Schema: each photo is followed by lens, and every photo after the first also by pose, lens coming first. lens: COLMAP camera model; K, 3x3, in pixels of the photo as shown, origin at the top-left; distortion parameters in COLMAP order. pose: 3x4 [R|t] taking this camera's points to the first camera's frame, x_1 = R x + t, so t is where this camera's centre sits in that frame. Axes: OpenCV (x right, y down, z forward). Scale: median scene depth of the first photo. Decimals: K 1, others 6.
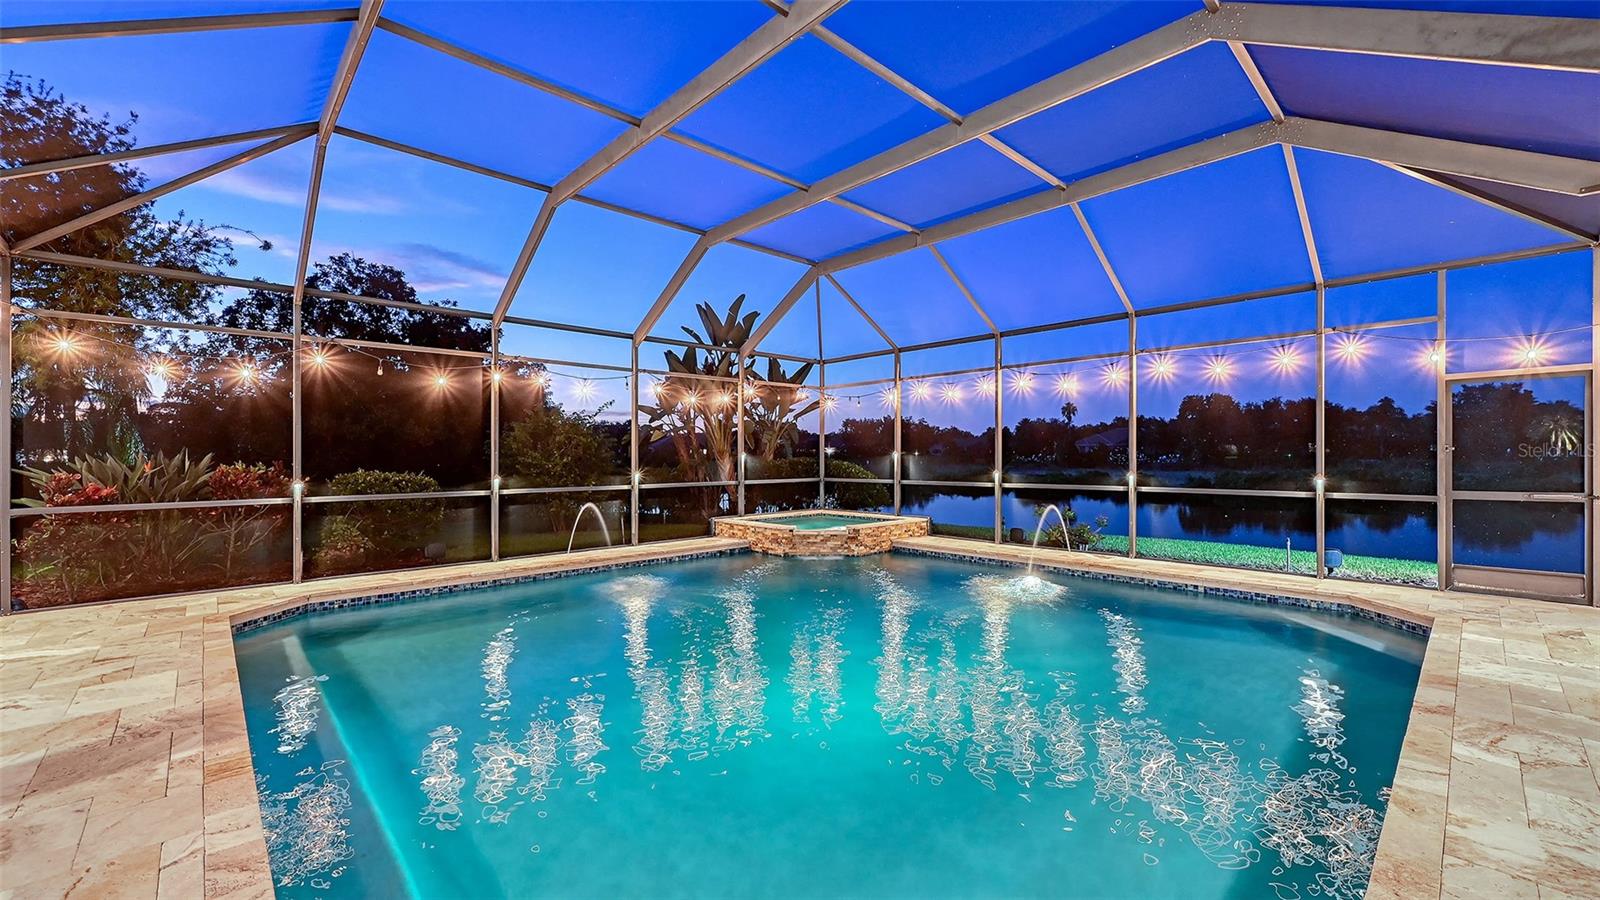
lens RADIAL K [[639.3, 0, 851.3], [0, 639.3, 455.3], [0, 0, 1]] dist [-0.000141, 0.000044]
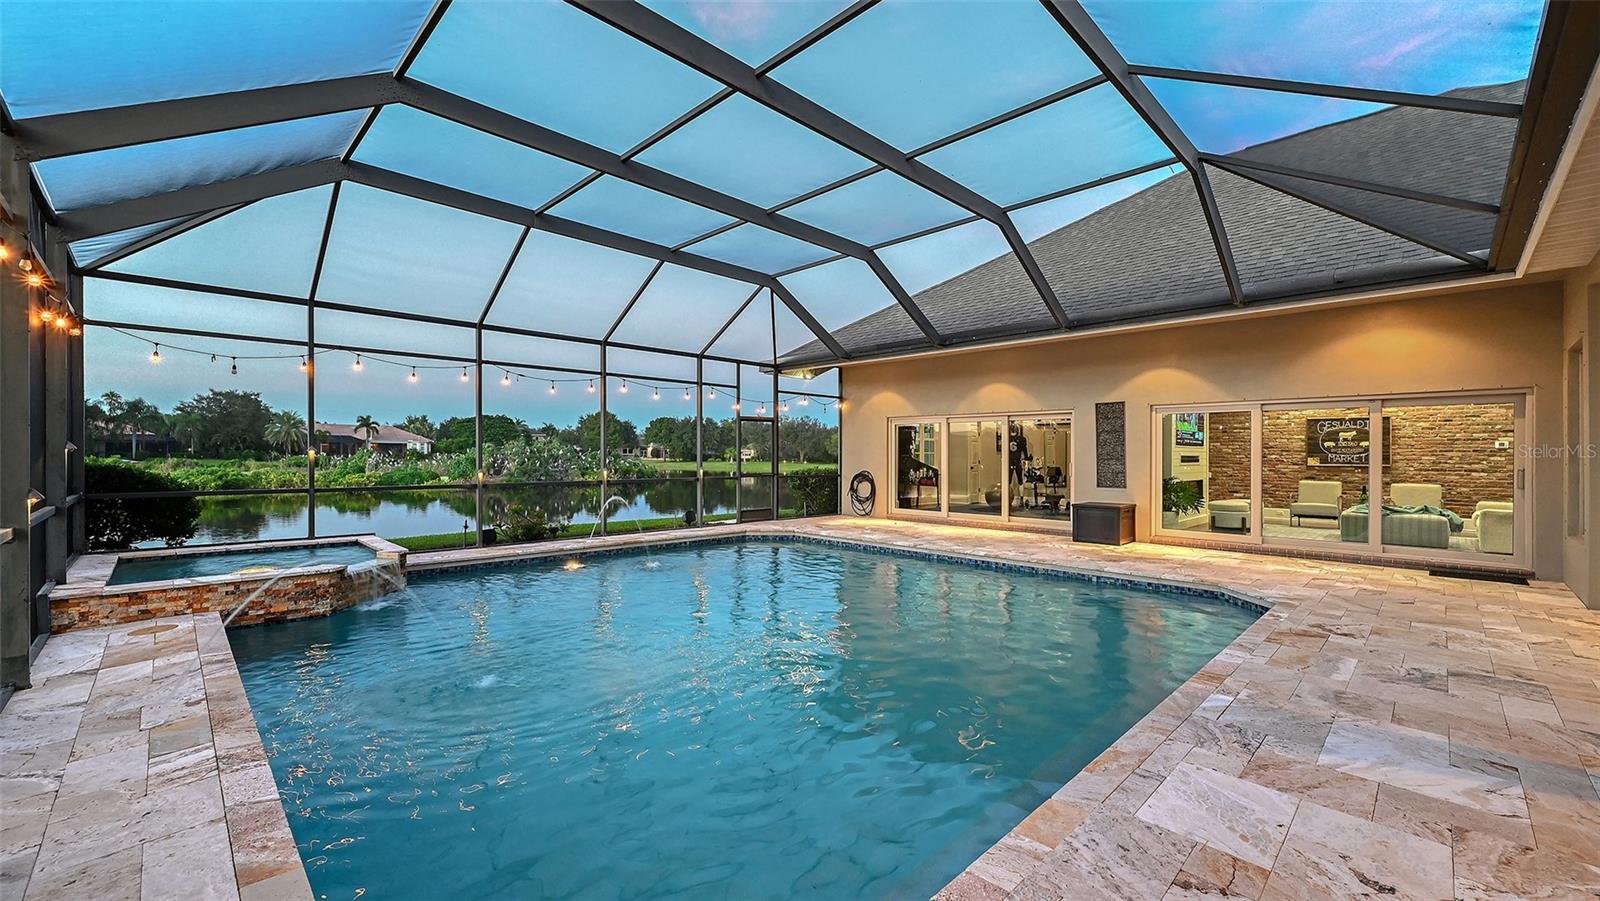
lens RADIAL K [[637.1, 0, 770.8], [0, 637.1, 456.4], [0, 0, 1]] dist [-0.000963, -0.000188]
pose [[0.035107, -0.003777, 0.999376, -0.708772], [-0.002327, 0.999990, 0.003861, 0.002926], [-0.999381, -0.002461, 0.035098, 0.565547]]
